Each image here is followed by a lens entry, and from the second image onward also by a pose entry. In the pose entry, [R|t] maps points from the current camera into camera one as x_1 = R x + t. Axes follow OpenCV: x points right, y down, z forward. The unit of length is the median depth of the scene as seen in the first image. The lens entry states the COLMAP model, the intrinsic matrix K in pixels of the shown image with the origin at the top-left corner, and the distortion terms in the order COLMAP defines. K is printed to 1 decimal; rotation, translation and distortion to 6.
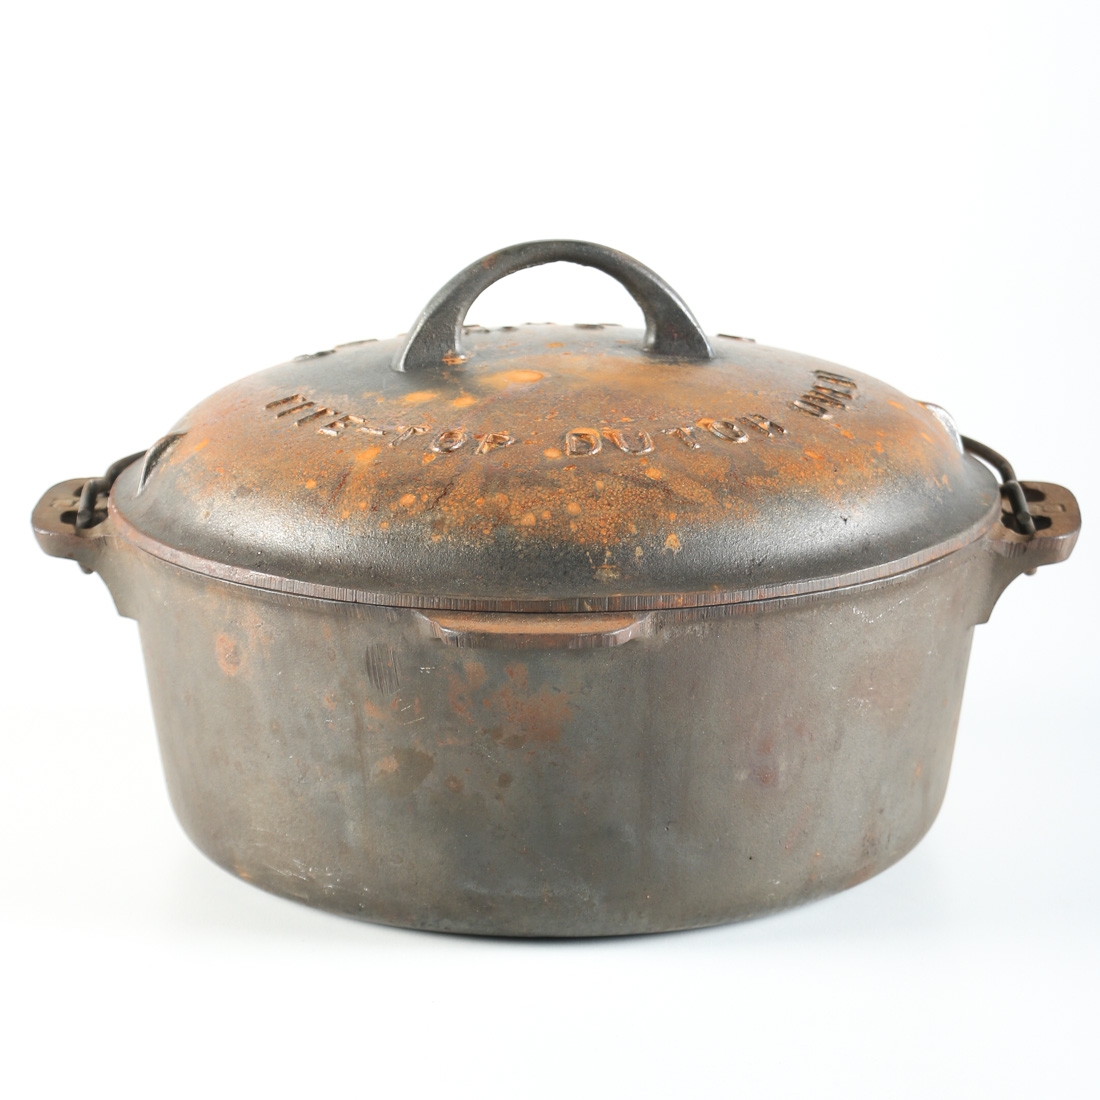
lens RADIAL K [[3716.3, 0, 550.1], [0, 3716.3, 550.0], [0, 0, 1]] dist [-0.107045, 0.000000]
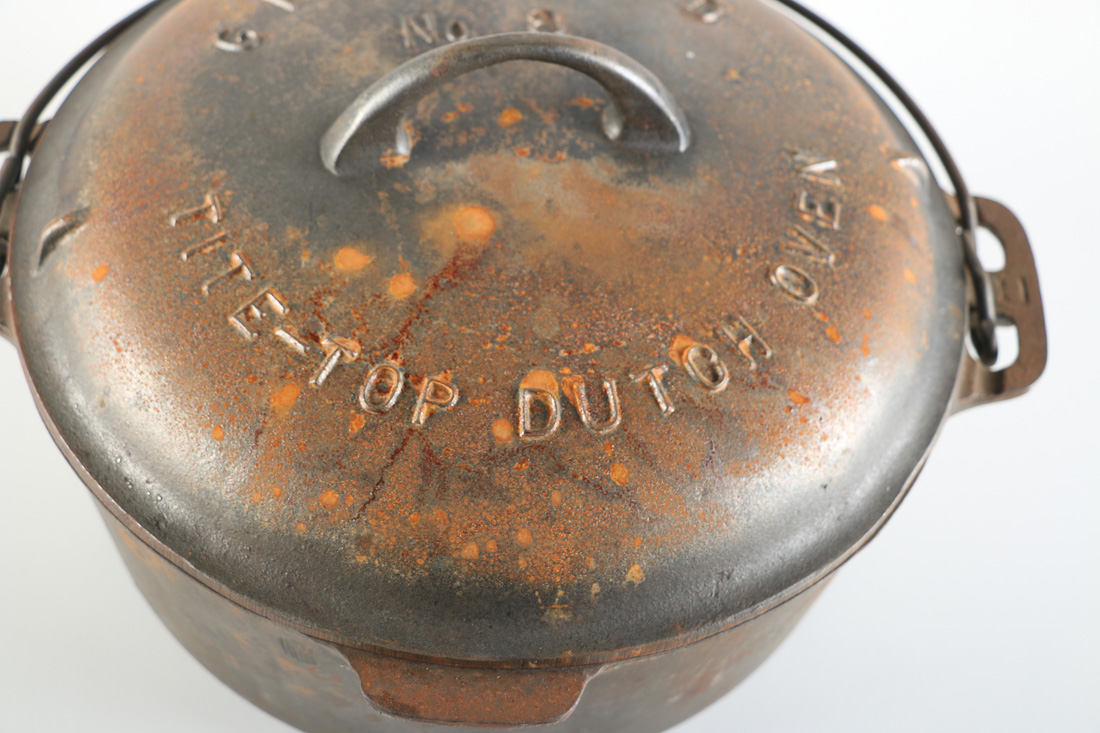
lens RADIAL K [[1808.8, 0, 548.0], [0, 1808.8, 366.9], [0, 0, 1]] dist [0.029980, 0.000000]
pose [[0.995848, 0.048674, 0.076930, -0.021949], [-0.083351, 0.827309, 0.555529, -0.273797], [-0.036605, -0.559635, 0.827931, 0.676127]]
